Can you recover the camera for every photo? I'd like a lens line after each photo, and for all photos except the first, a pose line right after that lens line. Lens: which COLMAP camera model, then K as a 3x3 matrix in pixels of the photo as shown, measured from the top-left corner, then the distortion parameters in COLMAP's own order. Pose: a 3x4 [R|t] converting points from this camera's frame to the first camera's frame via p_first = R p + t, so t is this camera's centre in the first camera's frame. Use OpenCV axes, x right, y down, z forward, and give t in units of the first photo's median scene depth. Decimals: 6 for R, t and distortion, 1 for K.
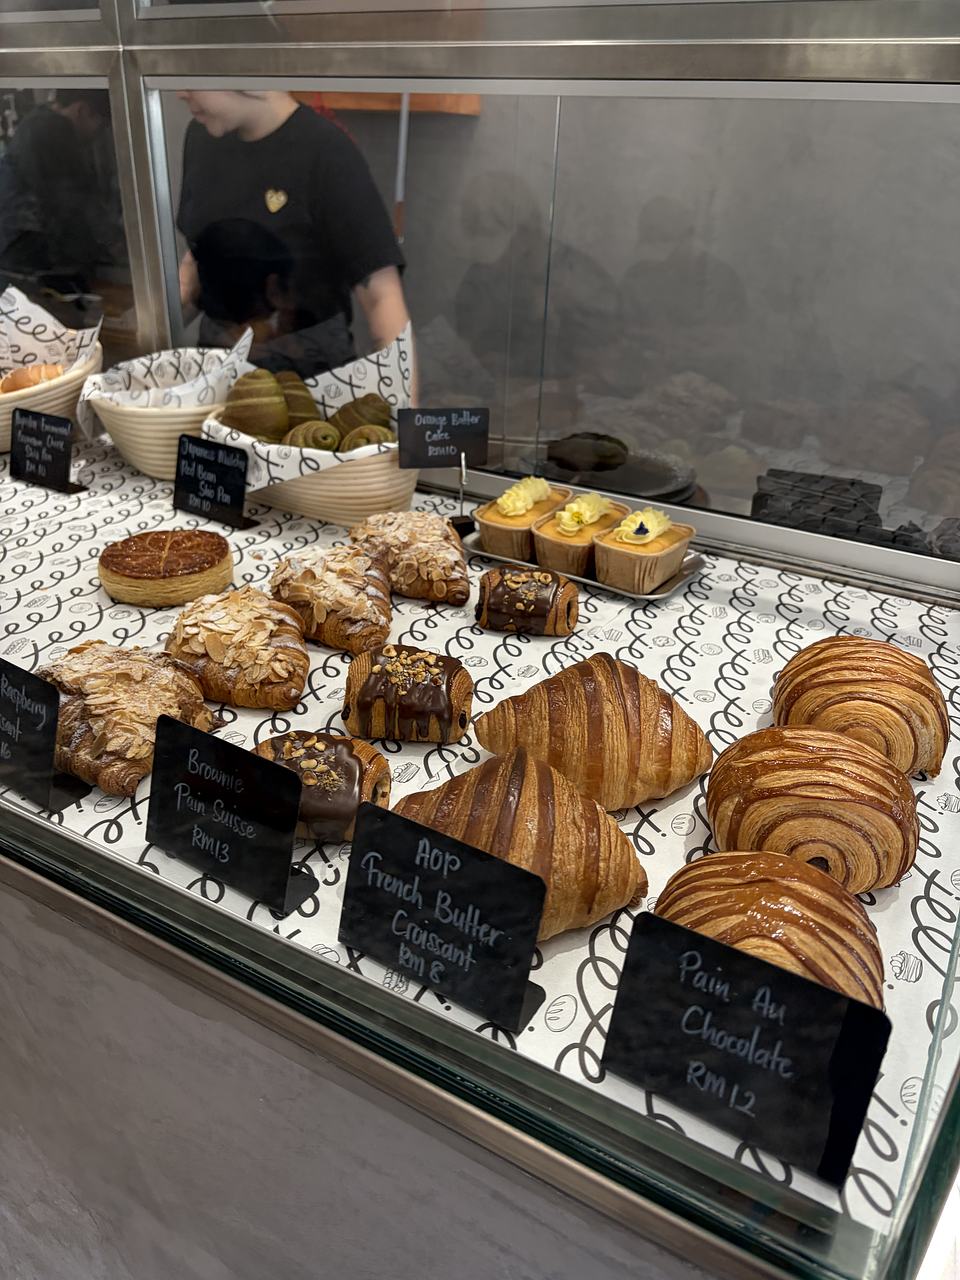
lens RADIAL K [[1115.9, 0, 480.0], [0, 1115.9, 640.0], [0, 0, 1]] dist [-0.001272, 0.068667]
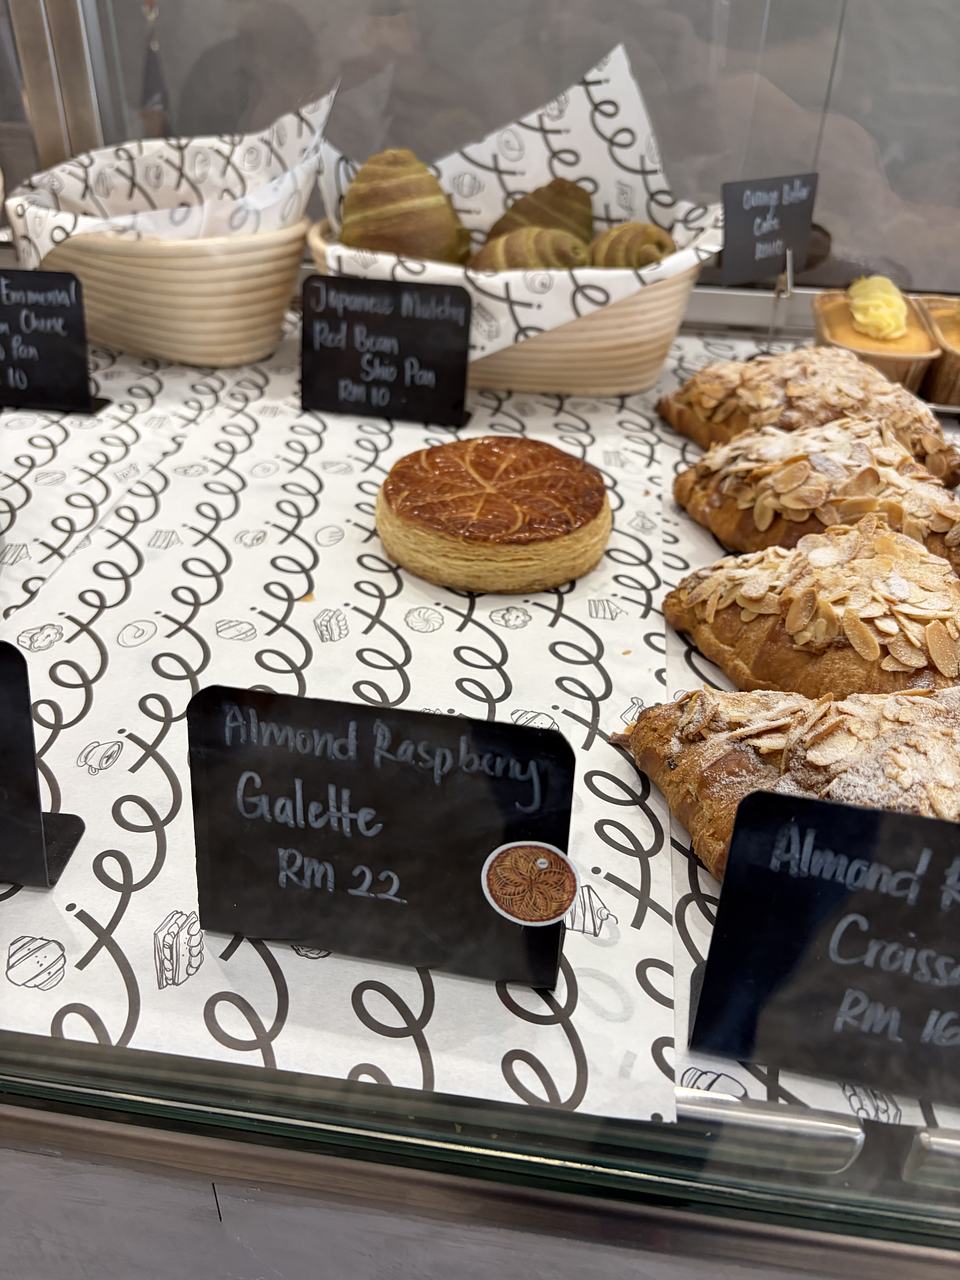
lens RADIAL K [[1115.9, 0, 480.0], [0, 1115.9, 640.0], [0, 0, 1]] dist [-0.001272, 0.068667]
pose [[0.918960, -0.219199, 0.327818, -0.405600], [0.175241, 0.971686, 0.158484, -0.077465], [-0.353276, -0.088193, 0.931353, 0.415500]]
